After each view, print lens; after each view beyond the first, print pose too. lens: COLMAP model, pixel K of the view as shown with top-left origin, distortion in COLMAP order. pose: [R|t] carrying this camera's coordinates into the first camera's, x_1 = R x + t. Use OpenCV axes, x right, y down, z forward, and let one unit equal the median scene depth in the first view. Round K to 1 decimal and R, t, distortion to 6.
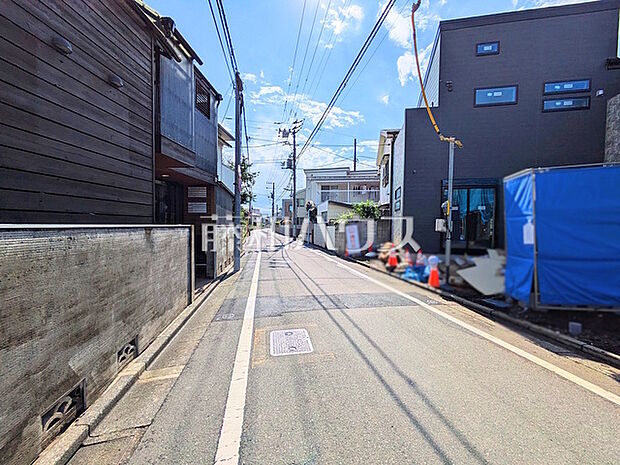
lens RADIAL K [[245.6, 0, 310.0], [0, 245.6, 232.5], [0, 0, 1]] dist [0.001302, 0.000956]
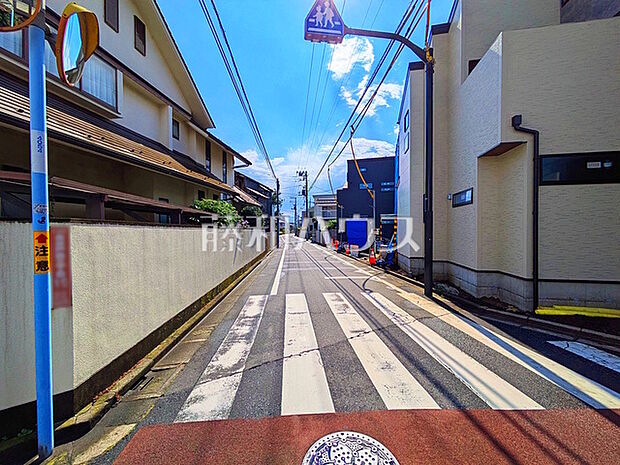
lens RADIAL K [[245.6, 0, 310.0], [0, 245.6, 232.5], [0, 0, 1]] dist [0.001302, 0.000956]
pose [[0.995069, 0.006714, -0.098959, 0.119685], [-0.008987, 0.999706, -0.022534, 0.016355], [0.098779, 0.023313, 0.994836, -0.584625]]
